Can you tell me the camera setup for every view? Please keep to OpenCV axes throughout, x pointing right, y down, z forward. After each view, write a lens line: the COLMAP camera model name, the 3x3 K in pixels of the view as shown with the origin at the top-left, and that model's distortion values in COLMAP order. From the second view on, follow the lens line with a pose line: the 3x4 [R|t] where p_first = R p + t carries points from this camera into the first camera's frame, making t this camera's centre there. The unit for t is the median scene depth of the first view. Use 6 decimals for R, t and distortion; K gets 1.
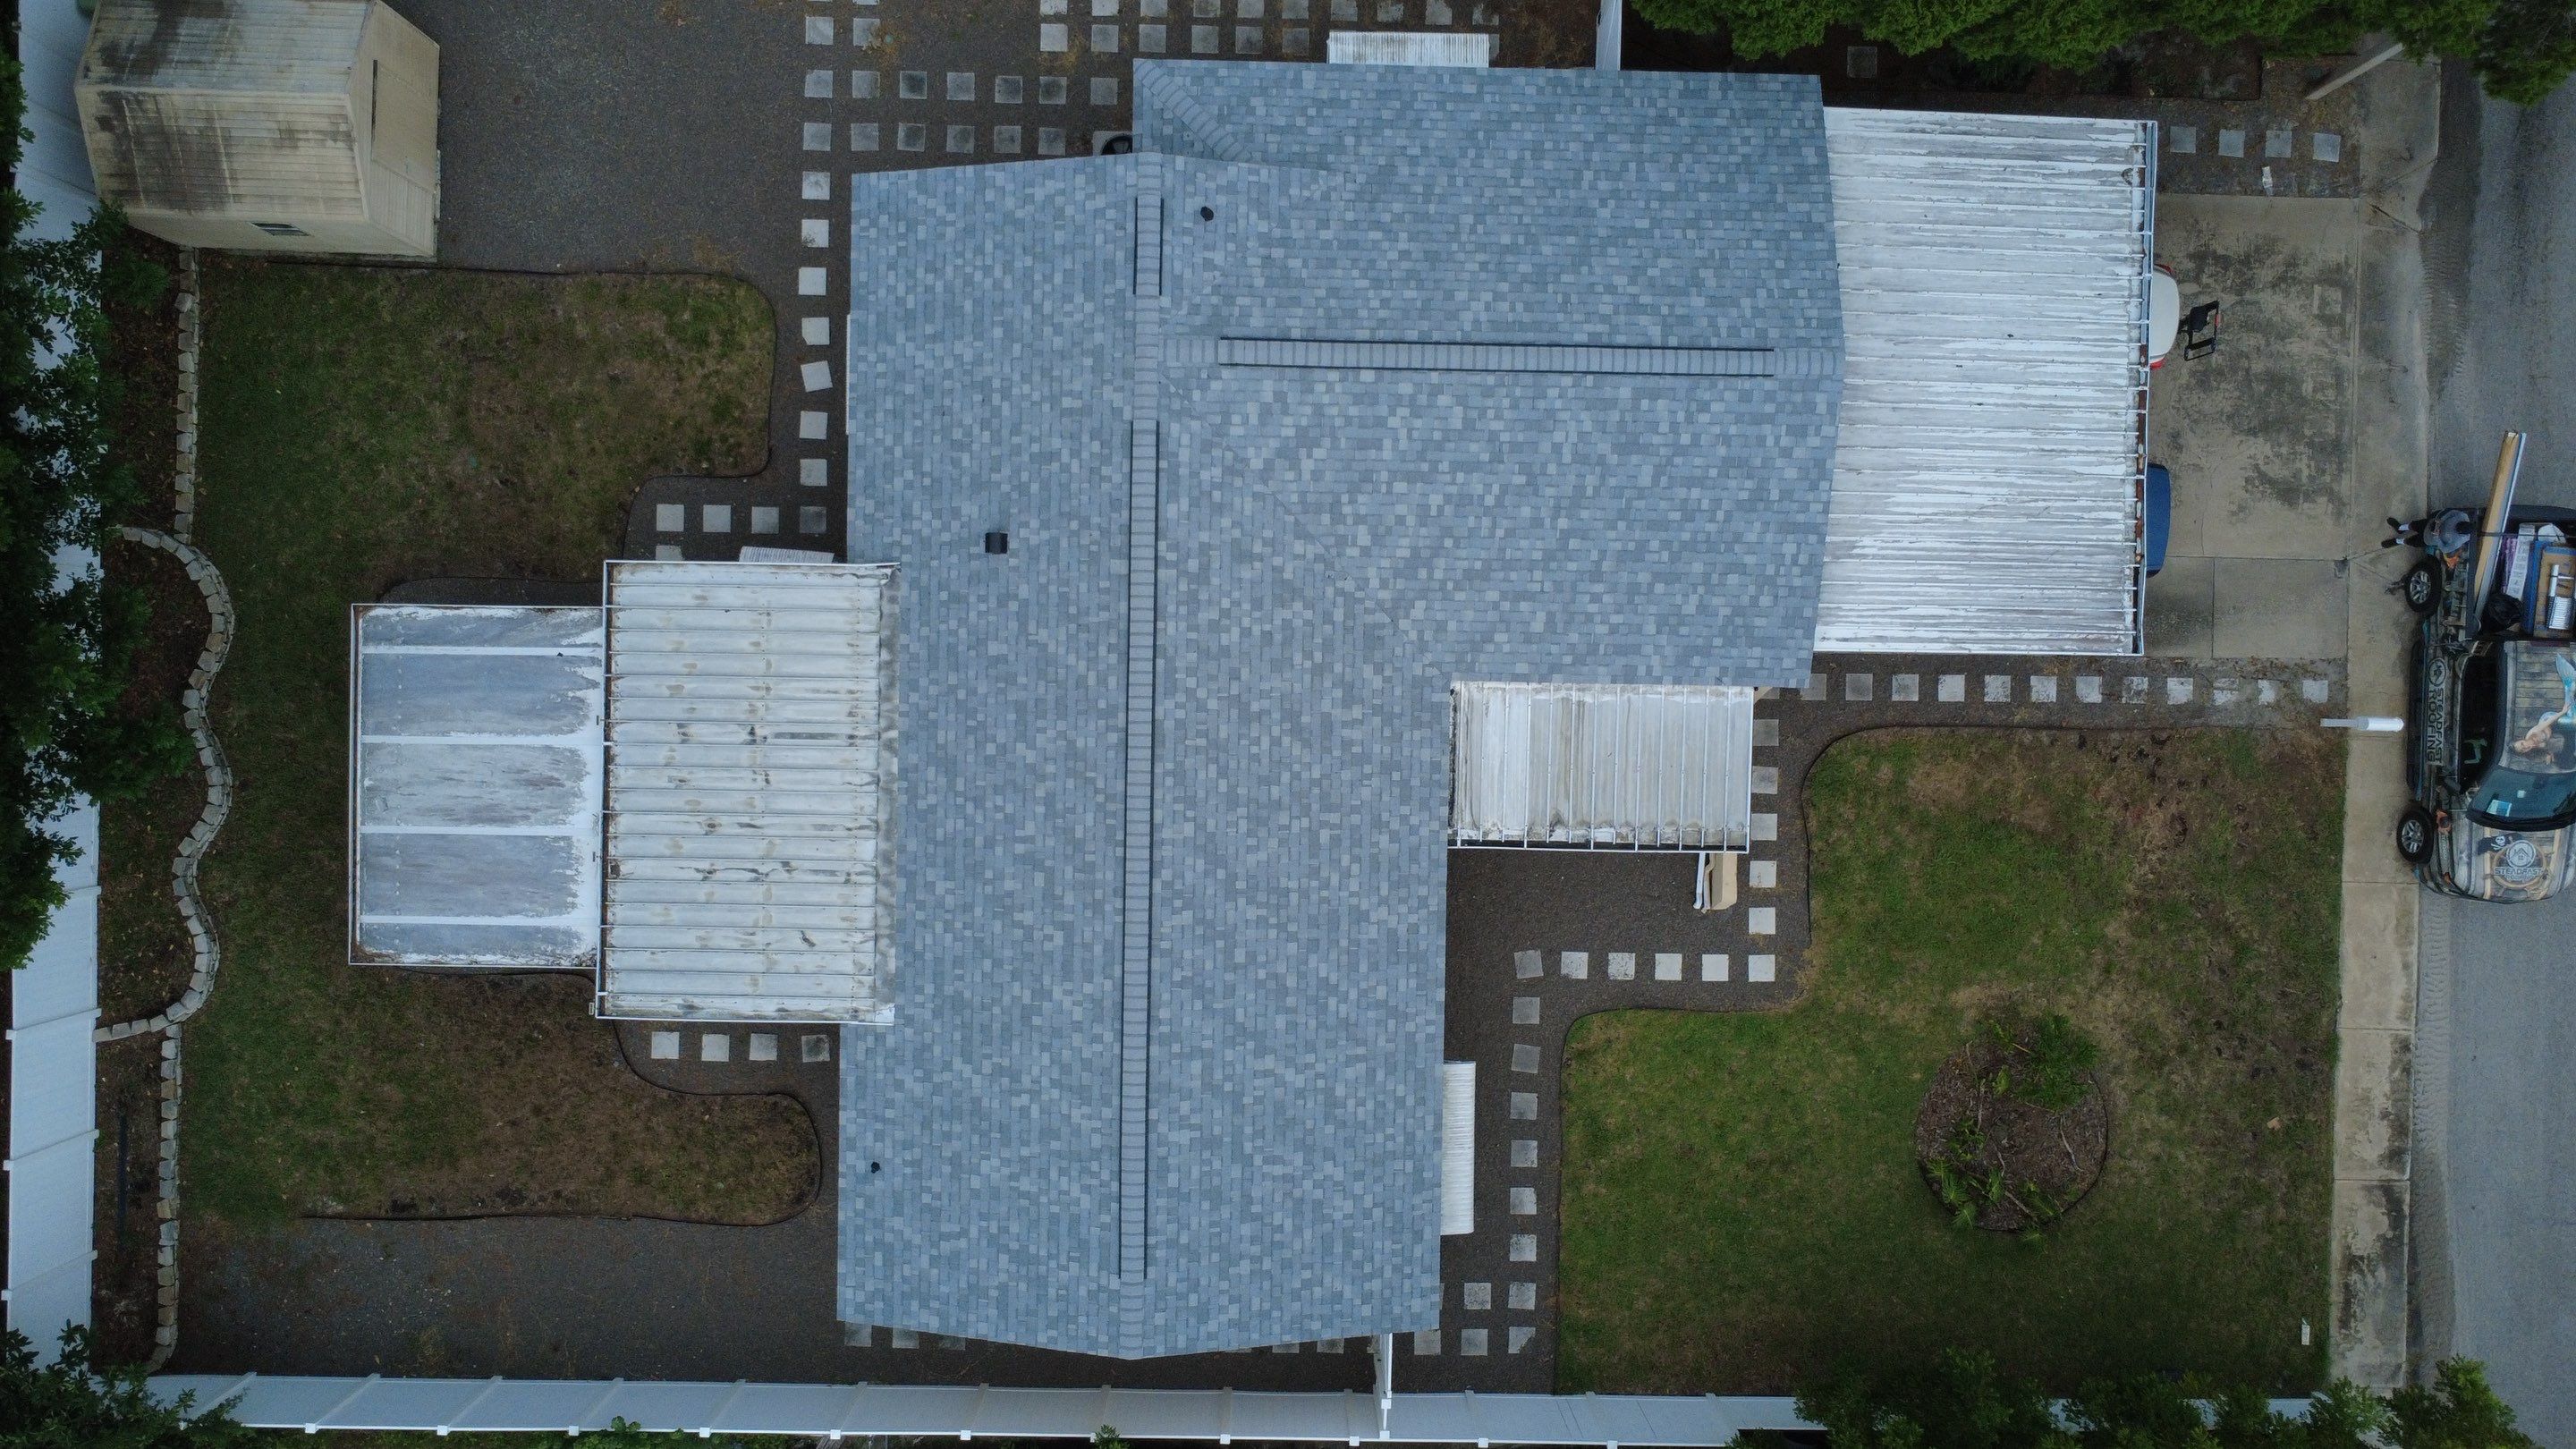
lens RADIAL K [[1875.3, 0, 1284.3], [0, 1875.3, 721.4], [0, 0, 1]] dist [-0.002020, 0.005848]
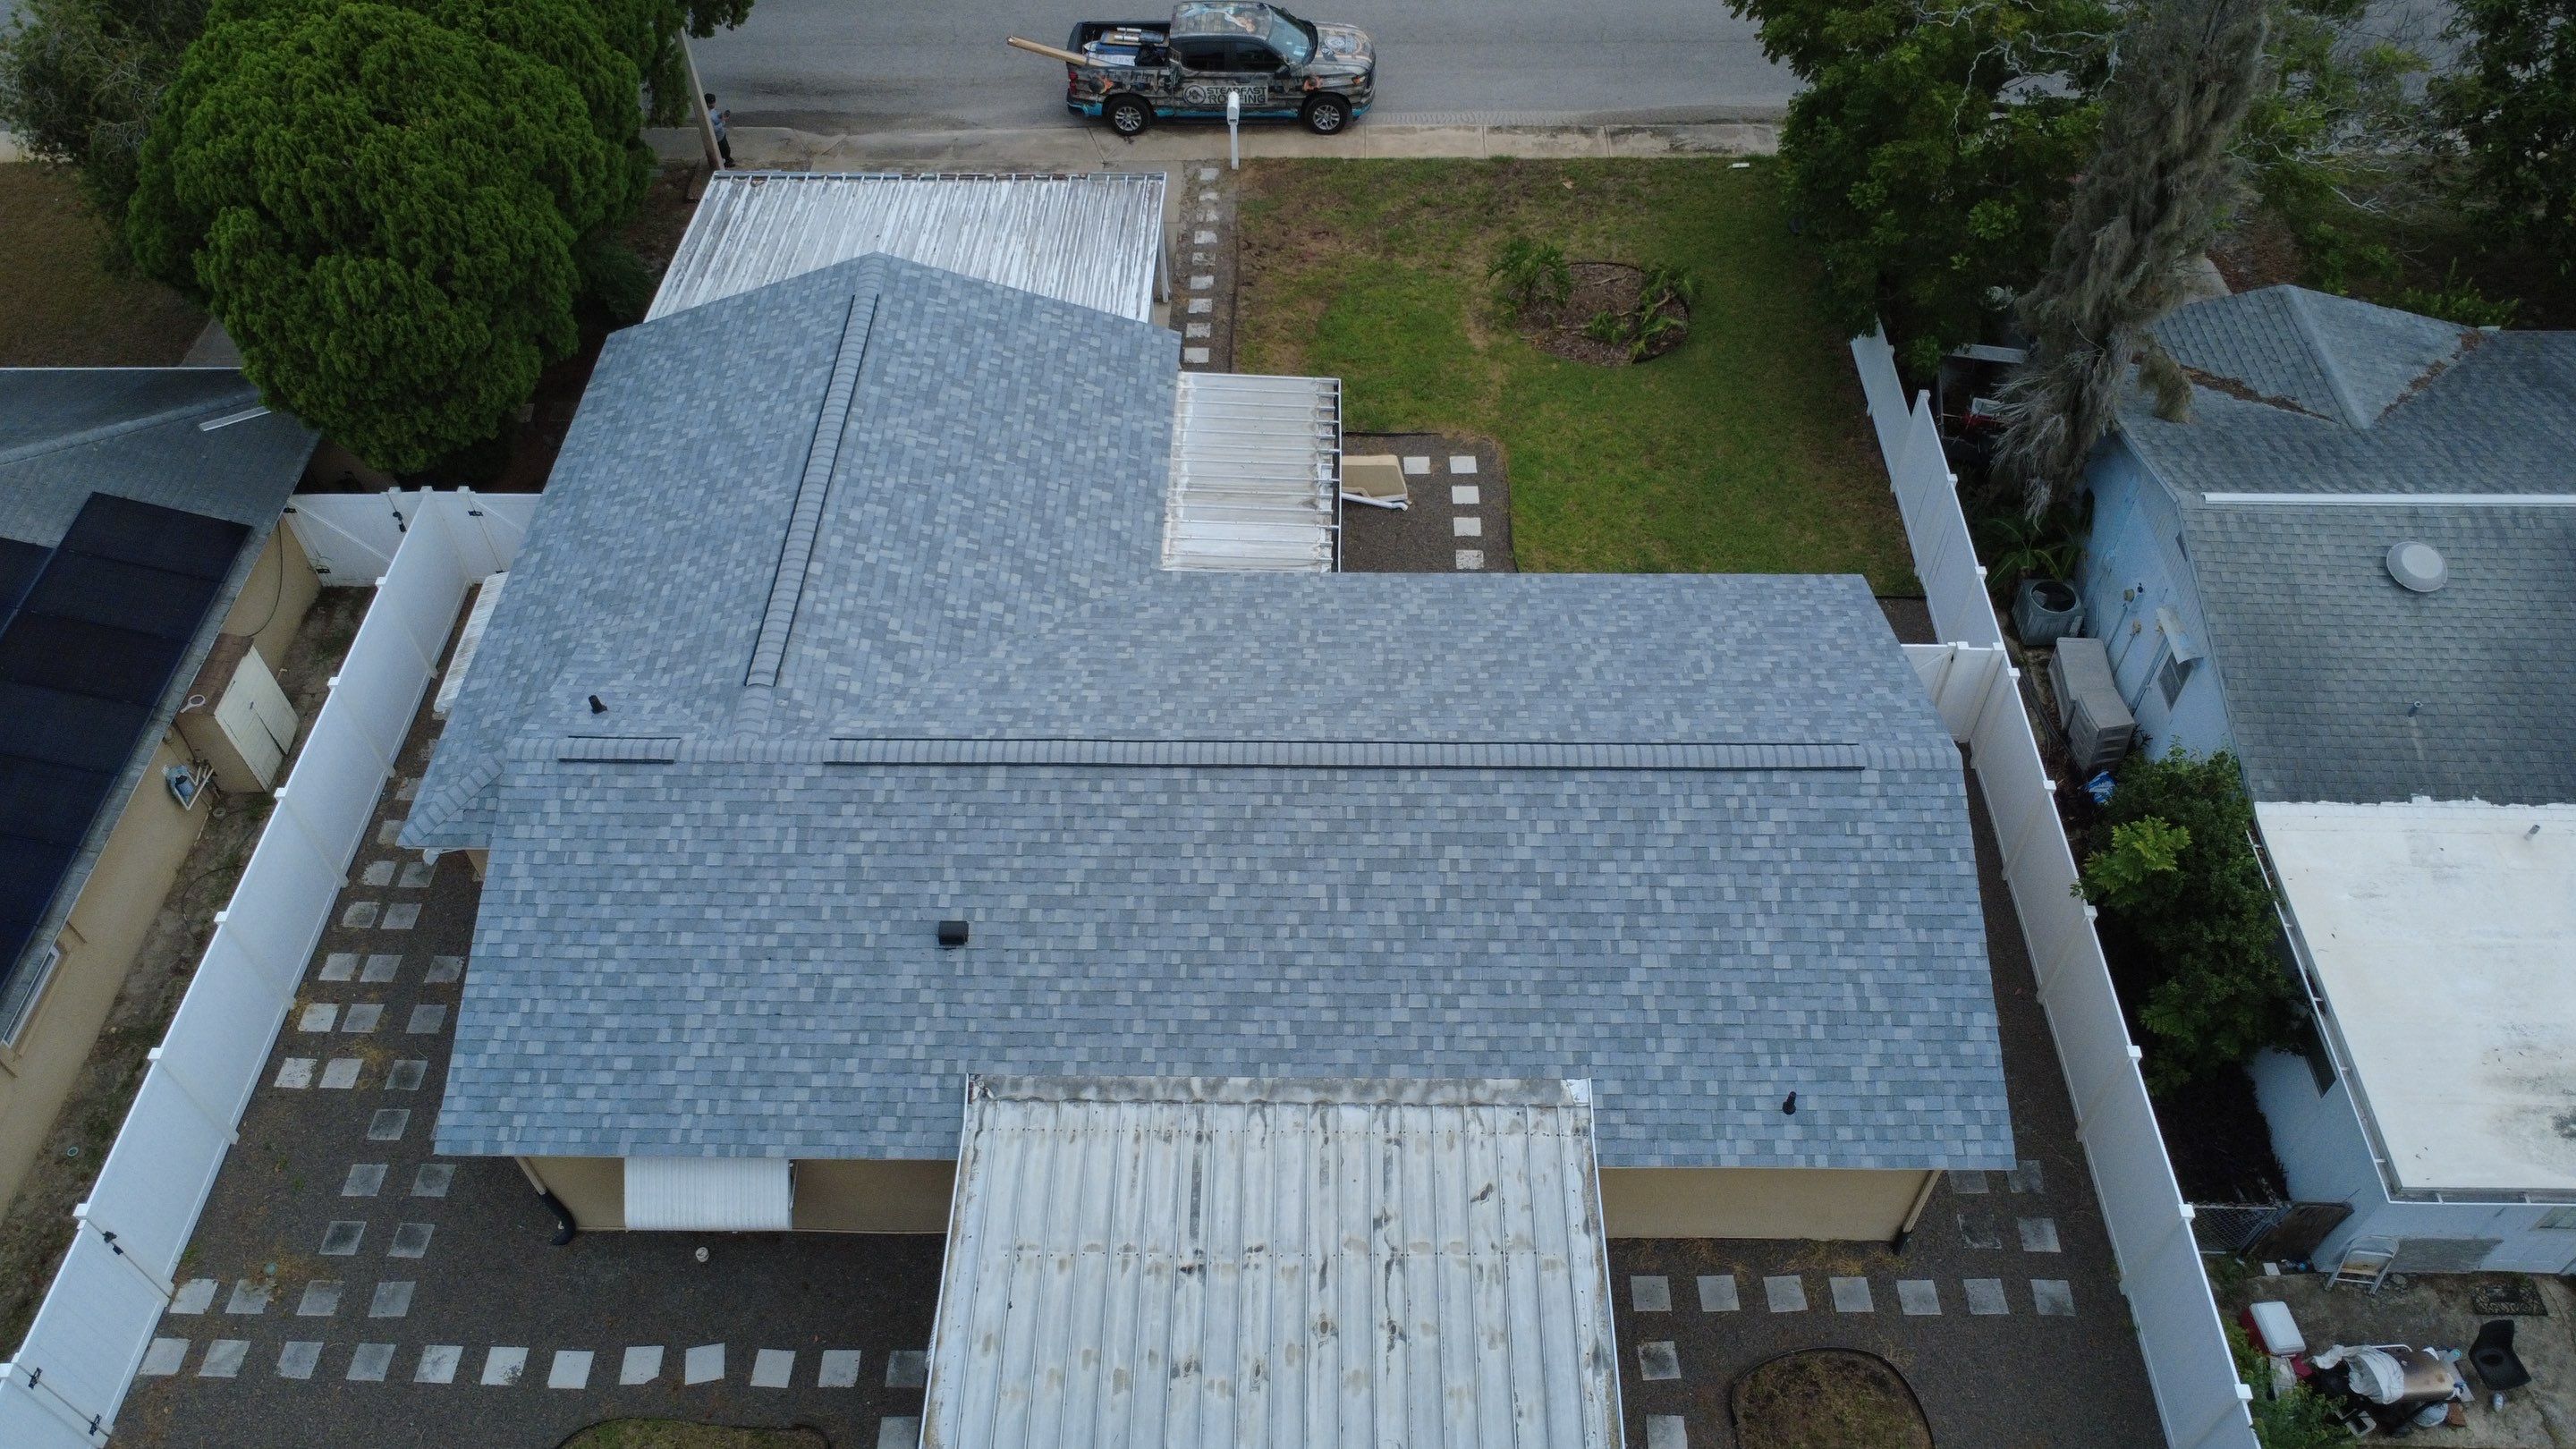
lens RADIAL K [[1875.3, 0, 1283.3], [0, 1875.3, 721.4], [0, 0, 1]] dist [-0.002020, 0.005848]
pose [[0.001135, -0.762835, 0.646592, -0.570748], [0.999608, -0.017213, -0.022063, 0.059023], [0.027960, 0.646364, 0.762517, 0.338036]]
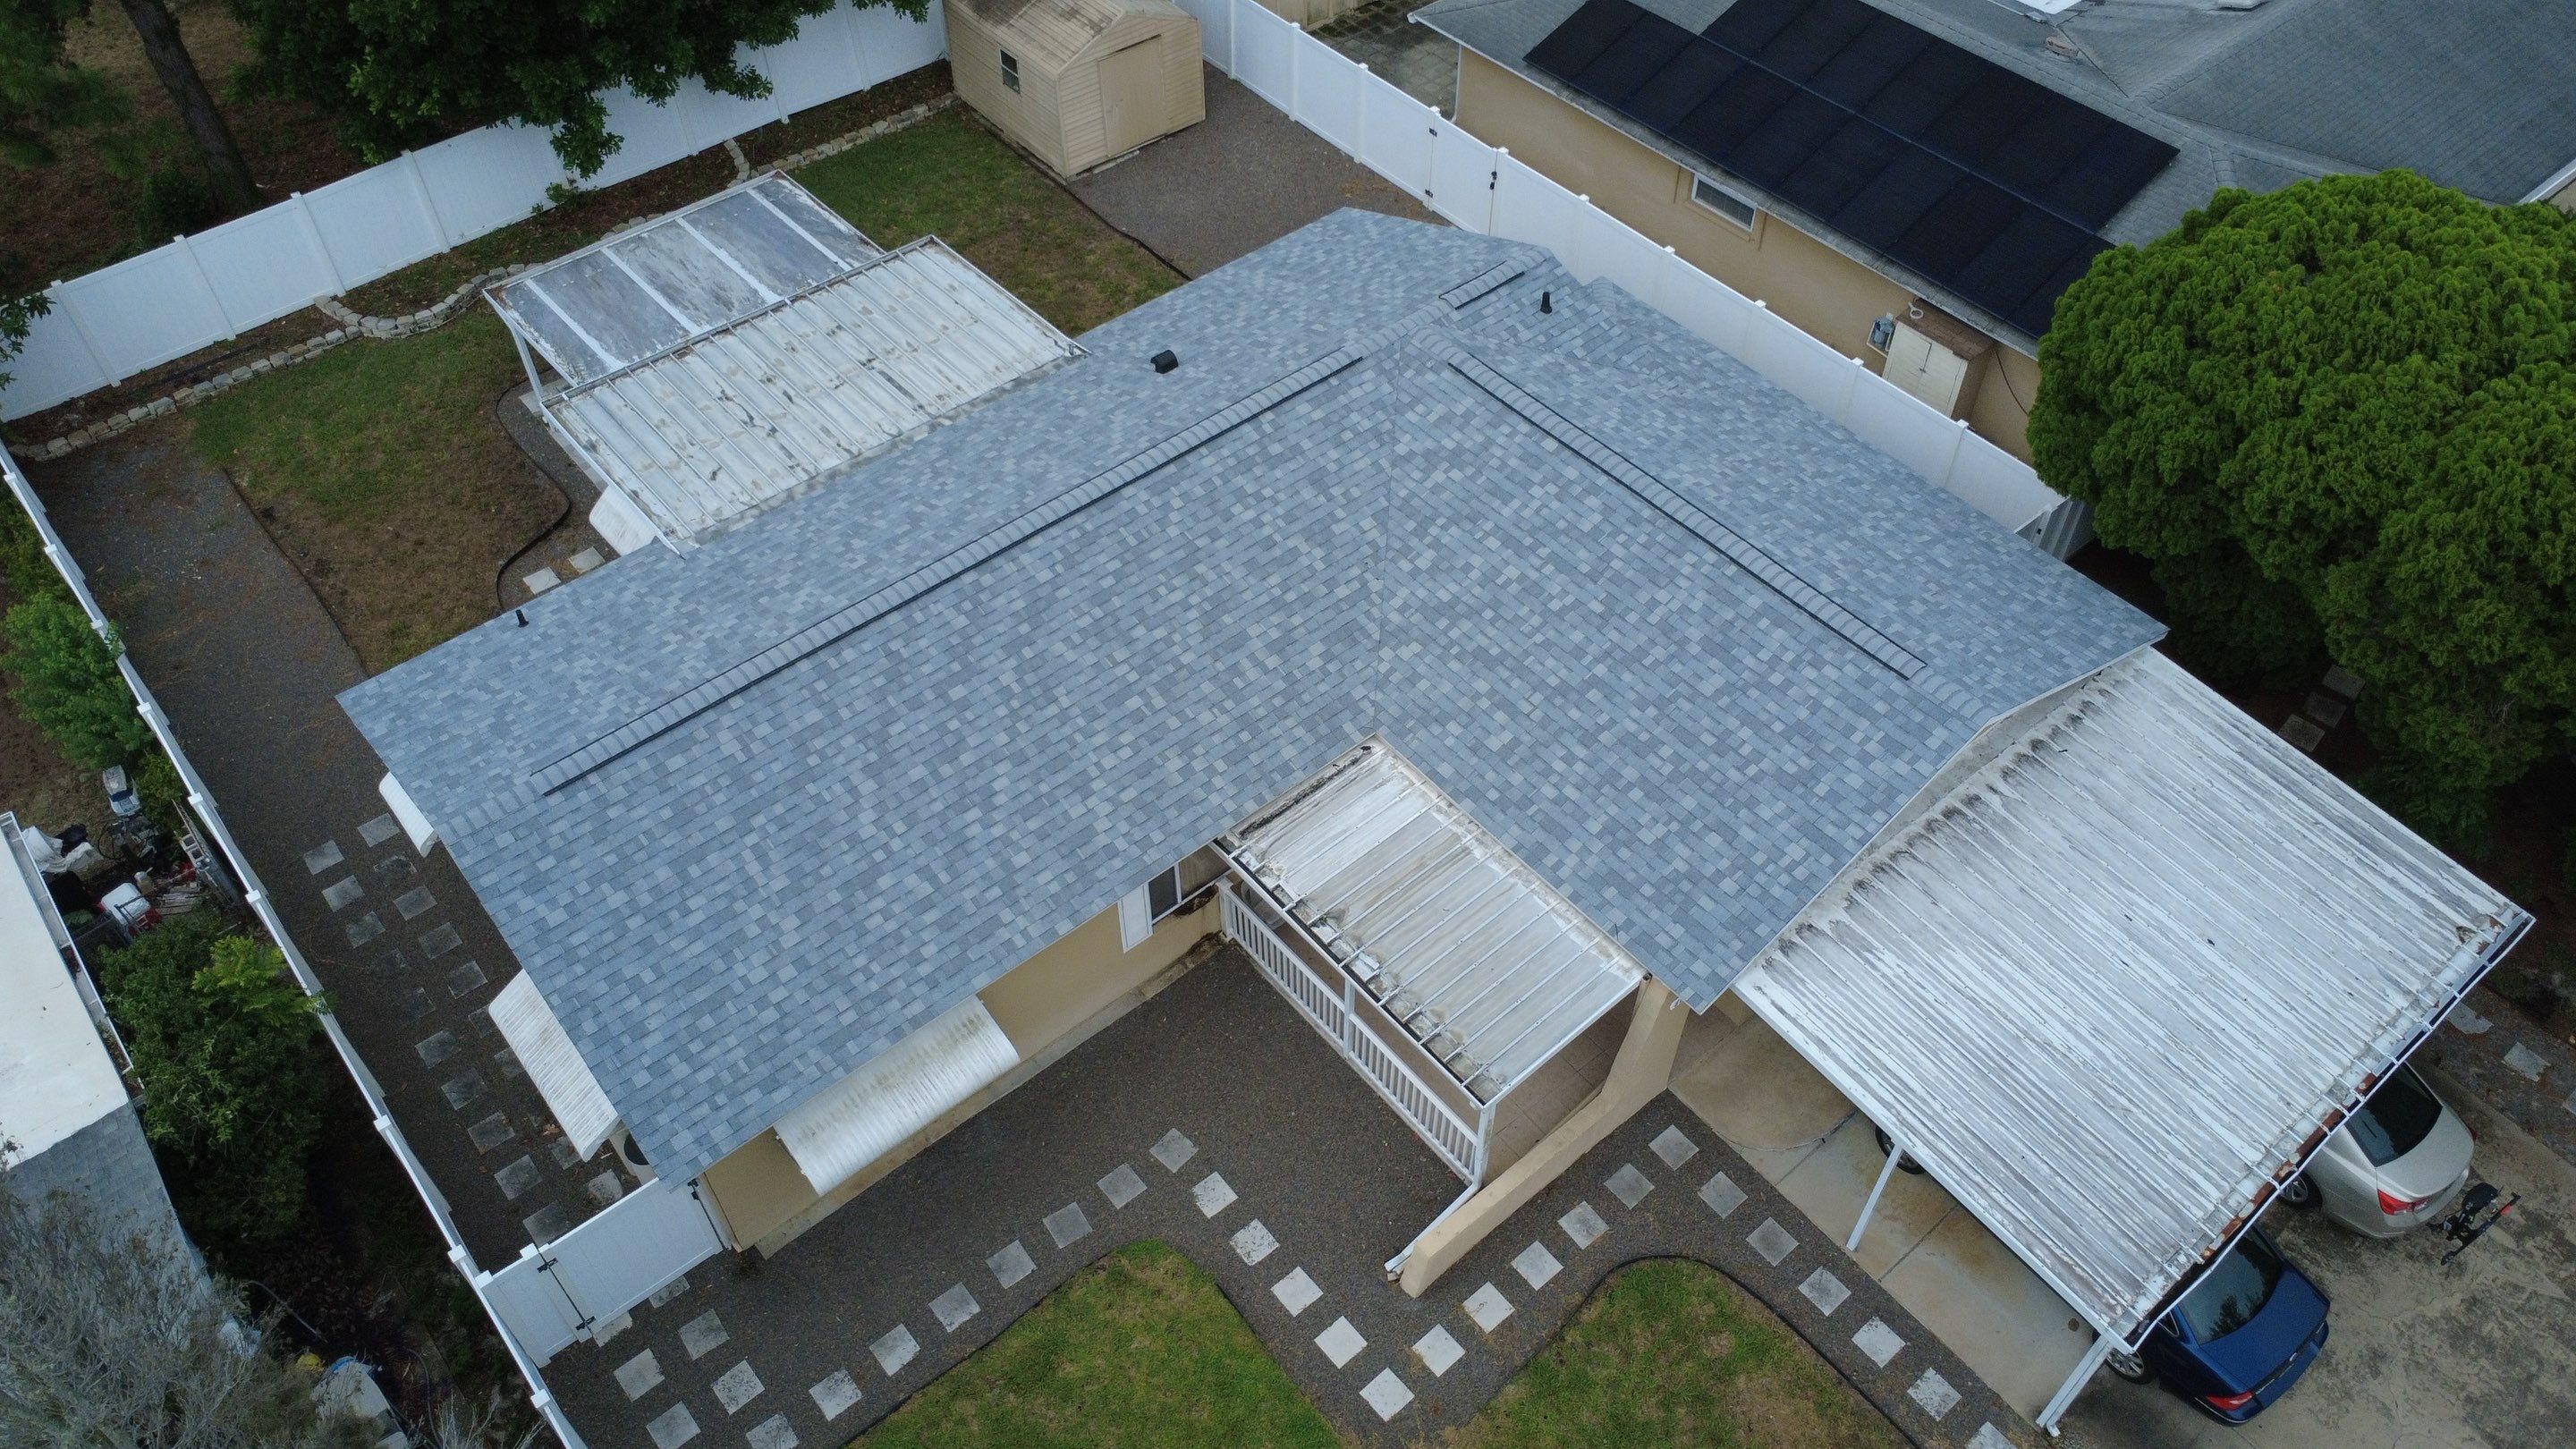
lens RADIAL K [[1875.3, 0, 1283.1], [0, 1875.3, 723.7], [0, 0, 1]] dist [-0.002020, 0.005848]
pose [[0.653079, 0.554594, -0.515669, 0.489229], [-0.757282, 0.481460, -0.441271, 0.375075], [0.003548, 0.678691, 0.734415, 0.384497]]
